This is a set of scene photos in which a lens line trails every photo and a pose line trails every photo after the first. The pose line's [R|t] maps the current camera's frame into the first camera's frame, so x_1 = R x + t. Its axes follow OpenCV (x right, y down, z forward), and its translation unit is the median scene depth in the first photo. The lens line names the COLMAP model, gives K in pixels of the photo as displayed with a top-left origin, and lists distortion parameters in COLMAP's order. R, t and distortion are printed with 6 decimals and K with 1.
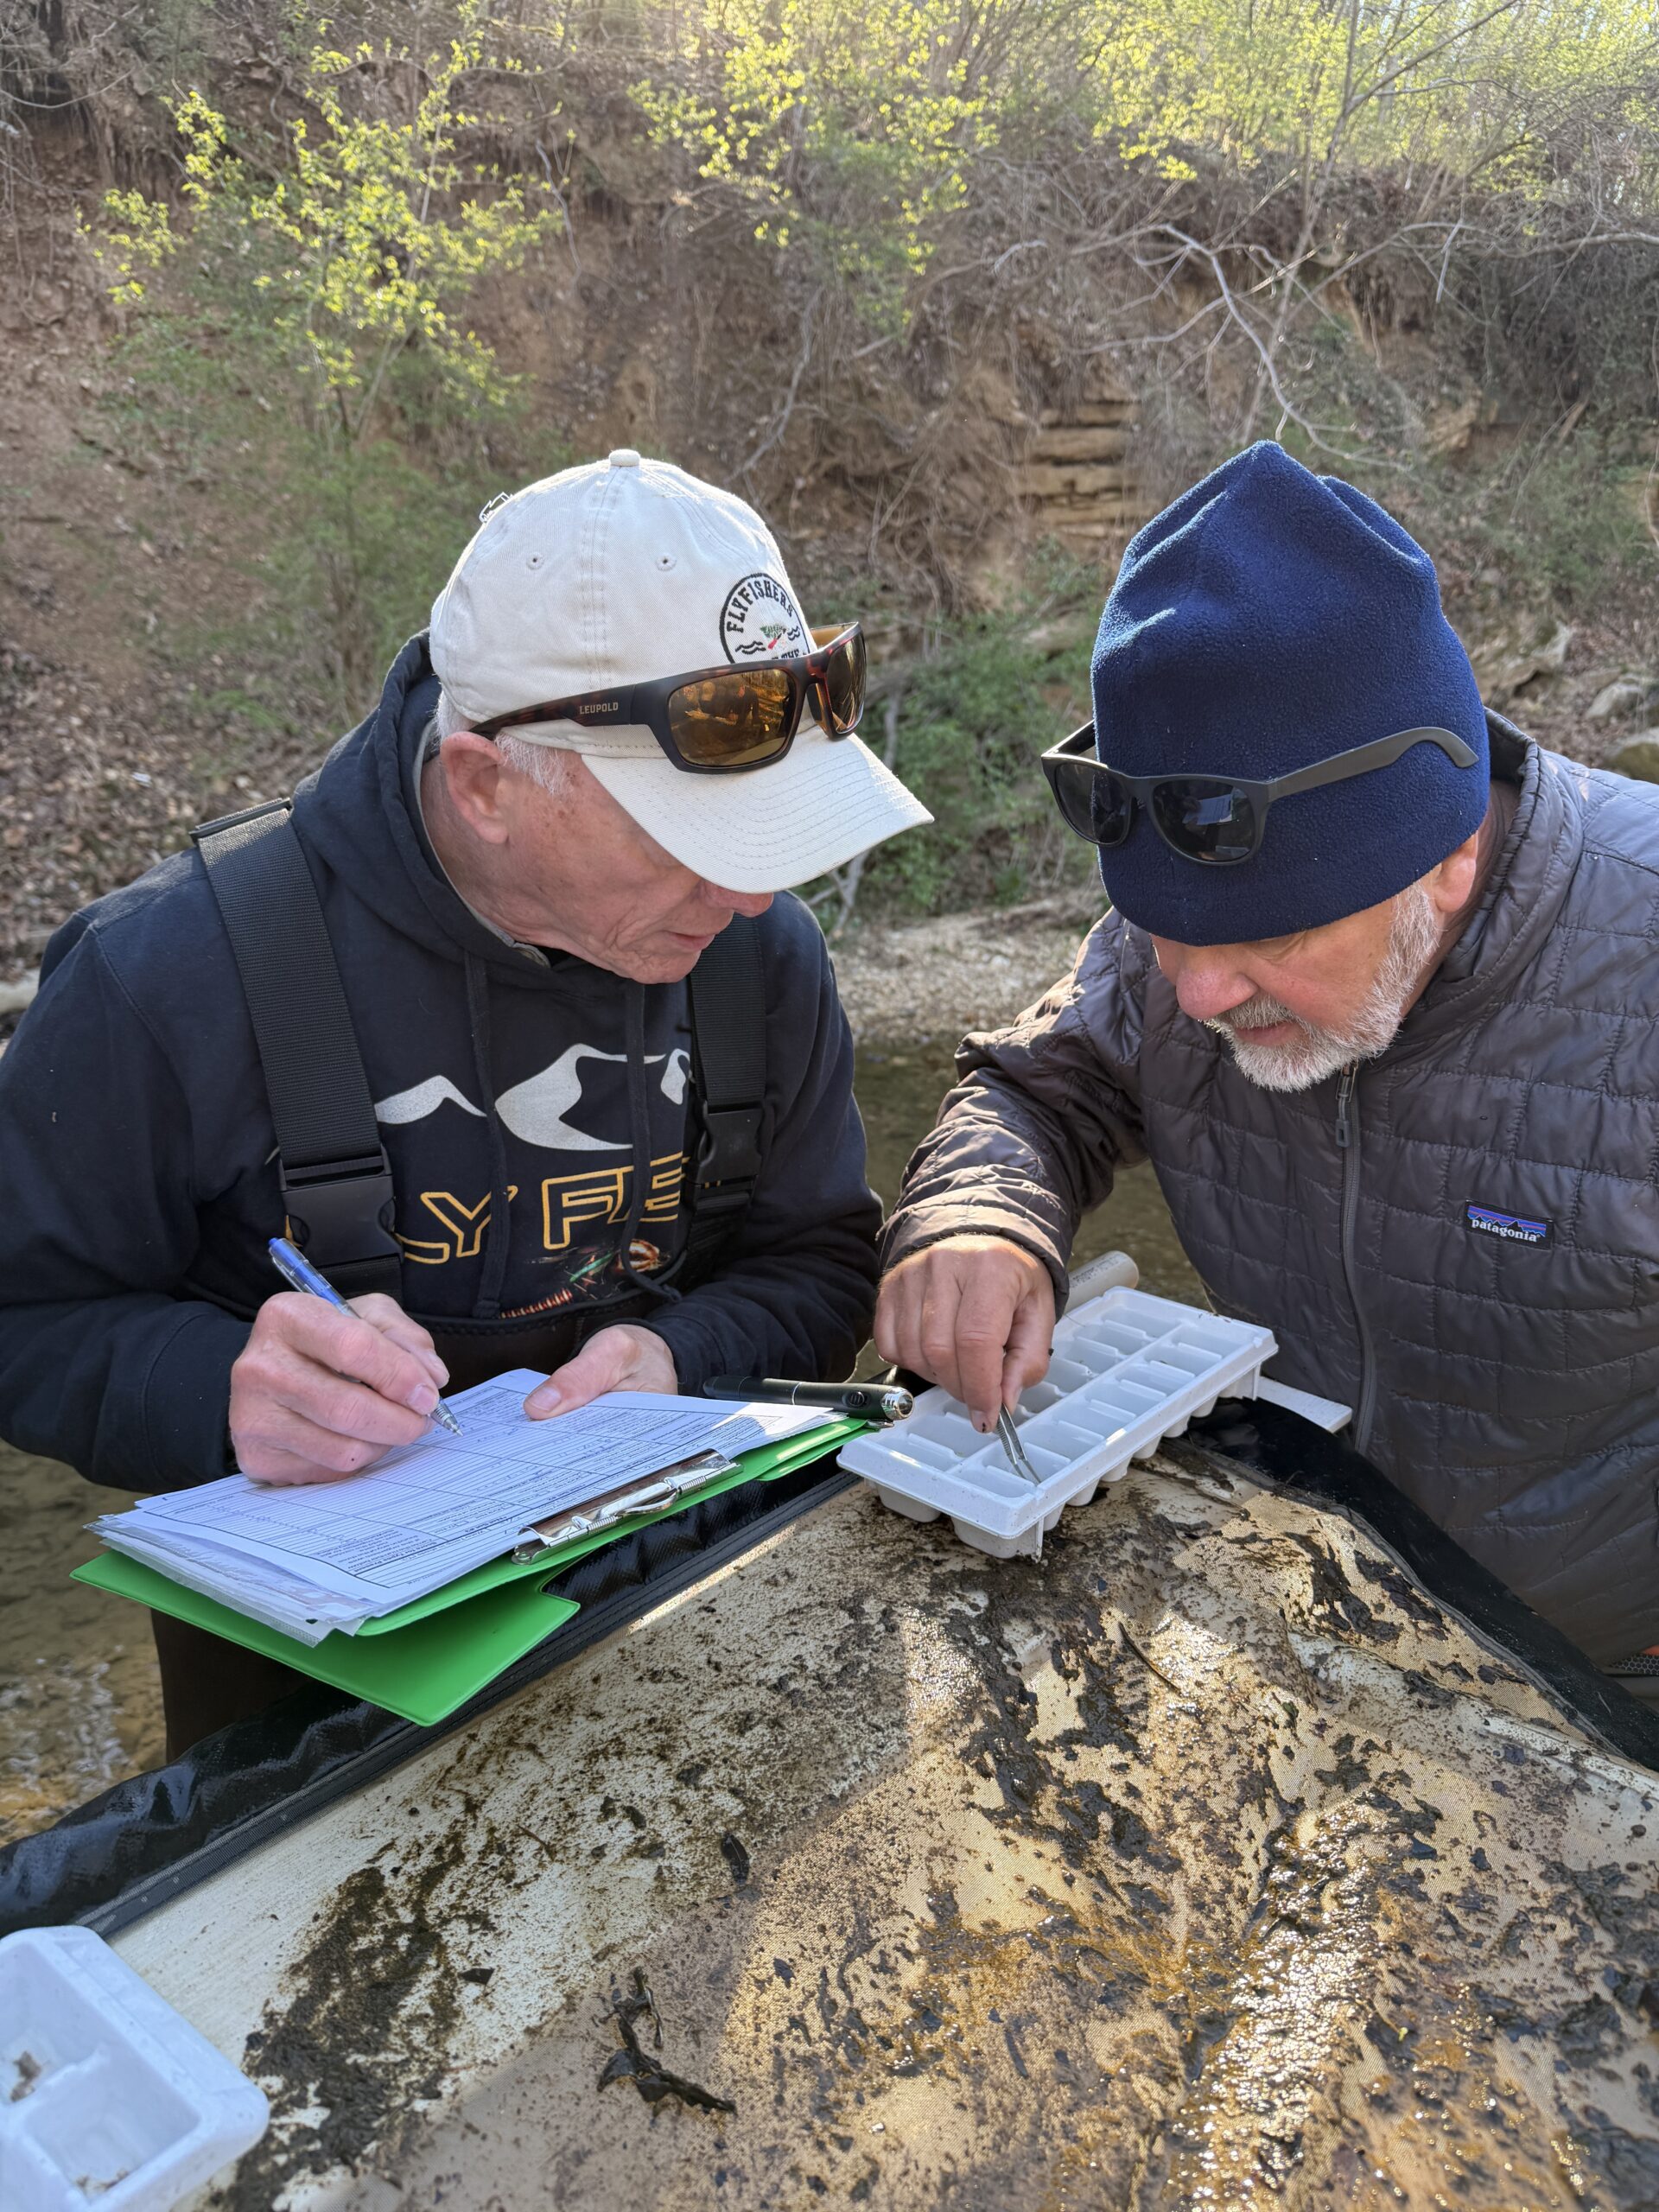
lens RADIAL K [[1555.5, 0, 857.8], [0, 1555.5, 1114.1], [0, 0, 1]] dist [-0.003630, -0.005720]
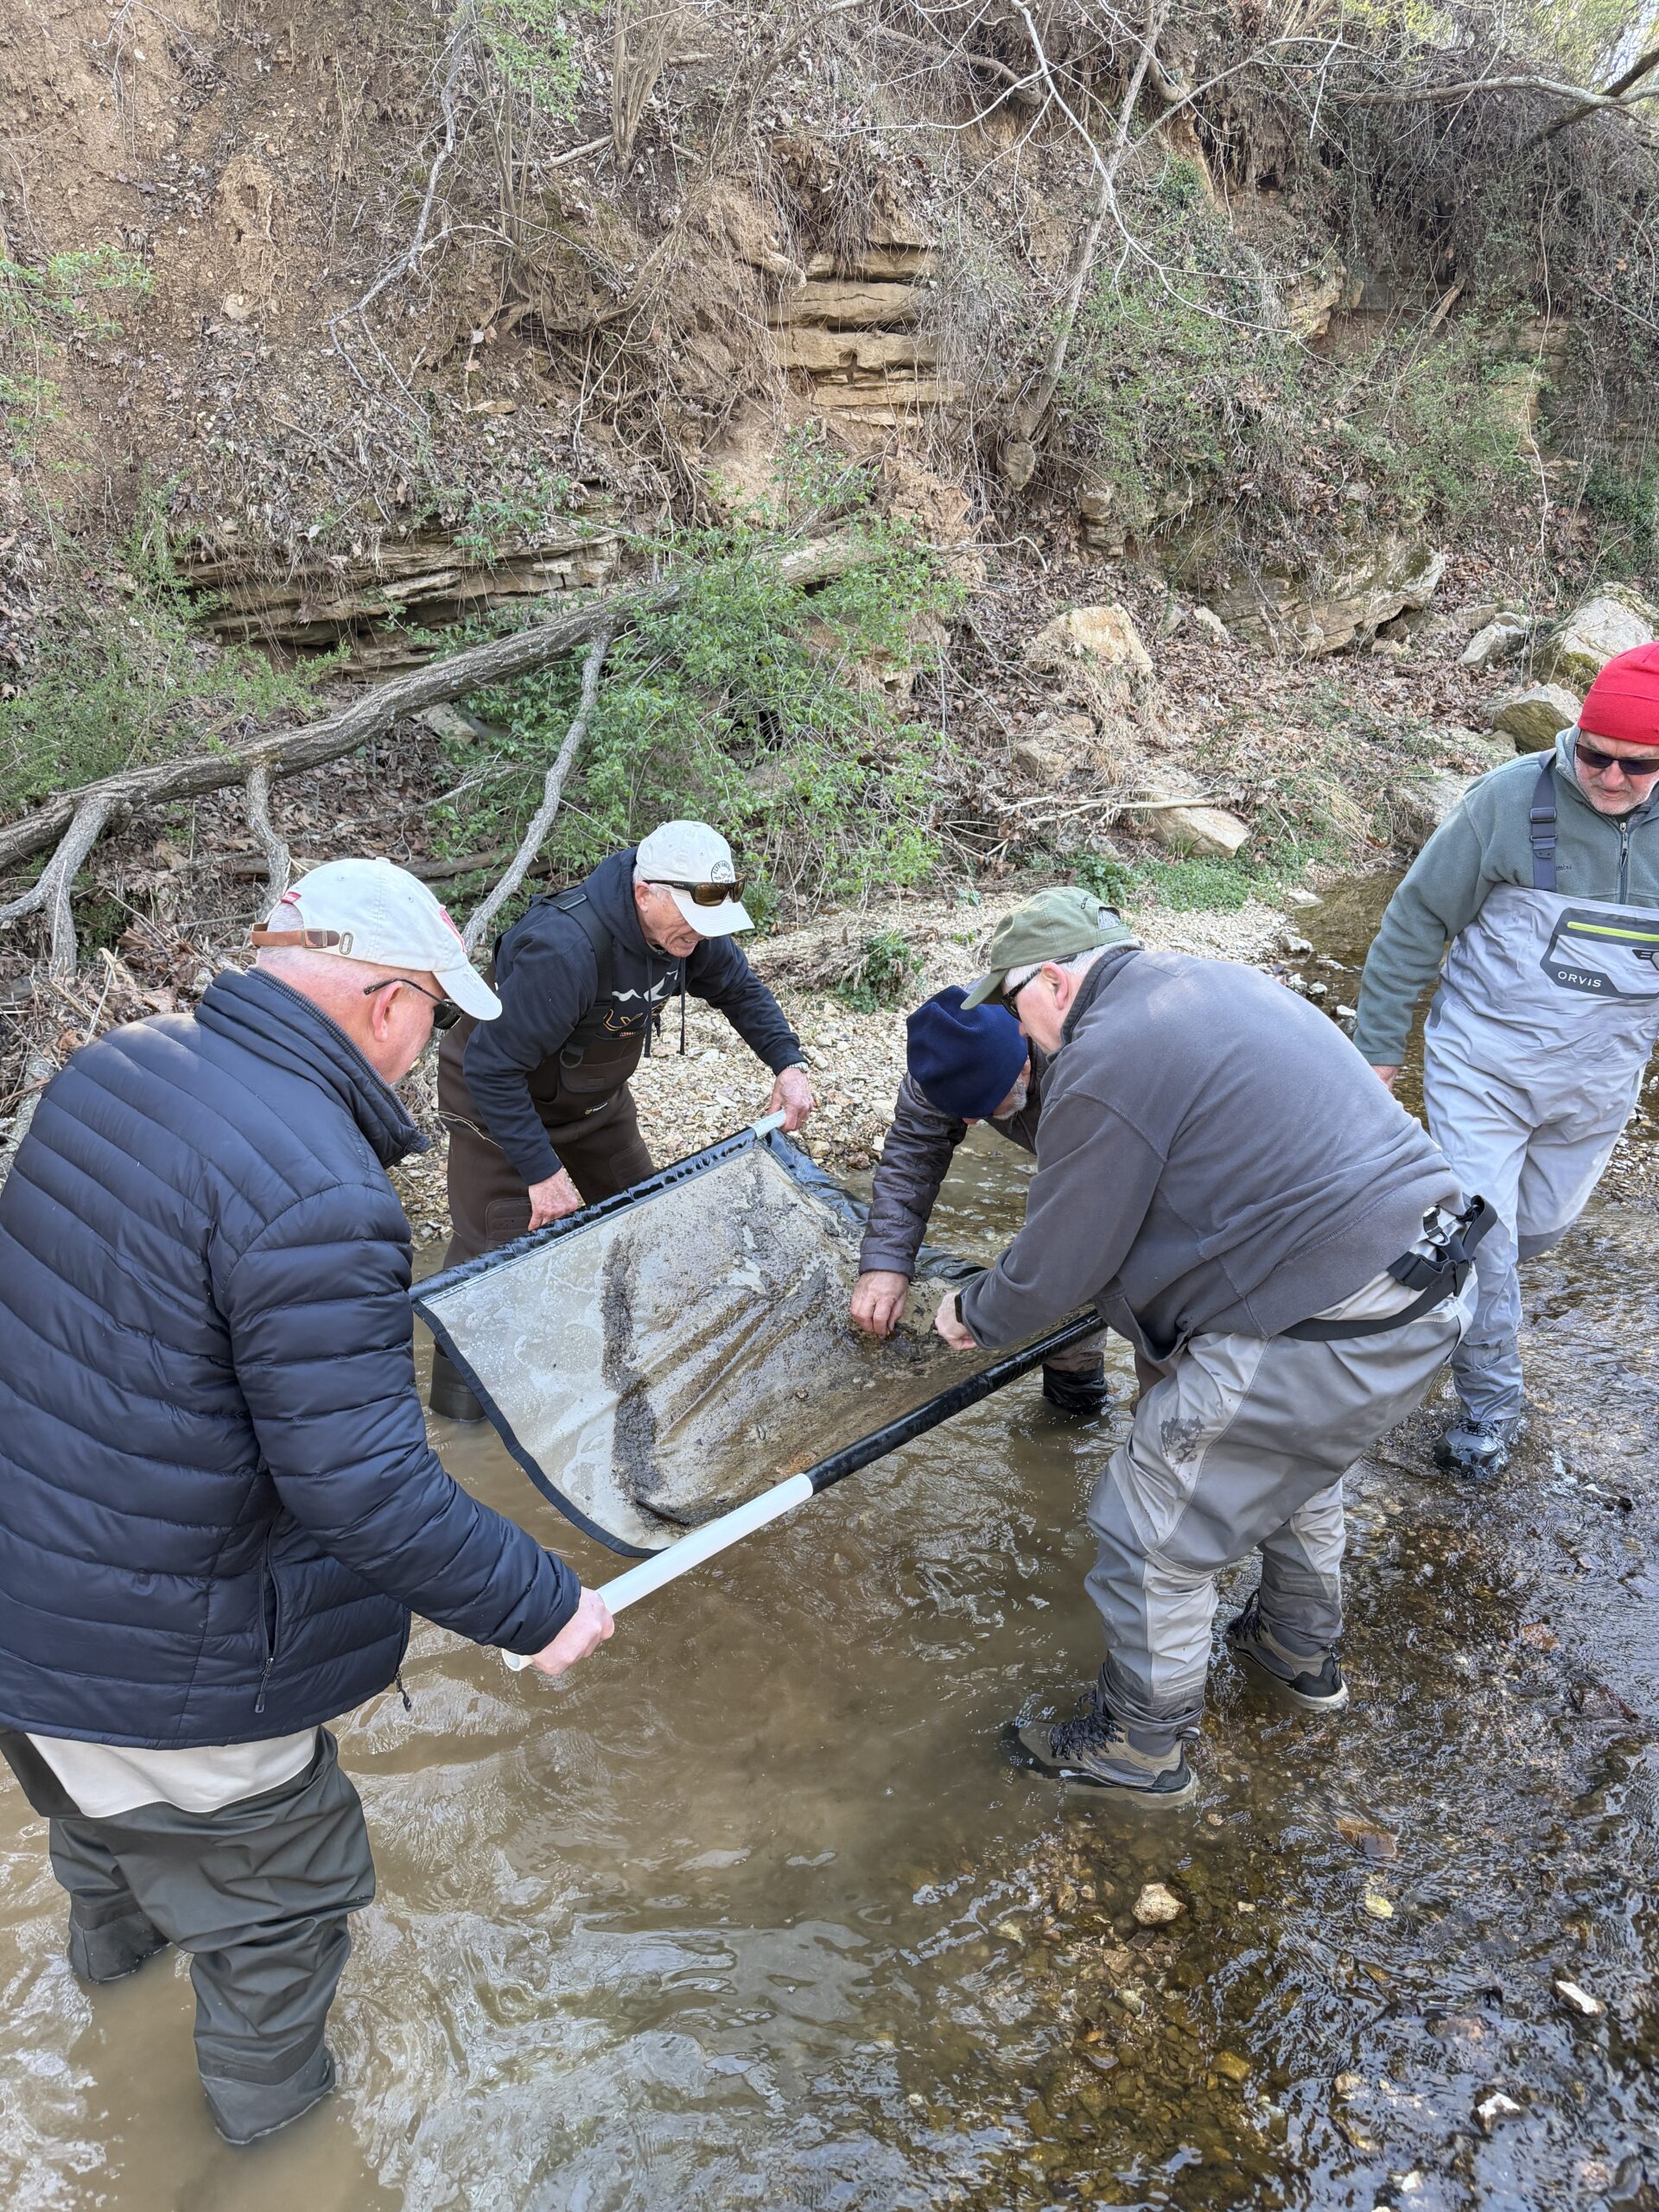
lens RADIAL K [[1528.0, 0, 829.5], [0, 1528.0, 1106.0], [0, 0, 1]] dist [-0.001693, 0.000376]
pose [[0.996050, -0.004183, 0.088697, 0.054595], [-0.001494, 0.997959, 0.063842, -0.075449], [-0.088783, -0.063722, 0.994011, 0.206601]]
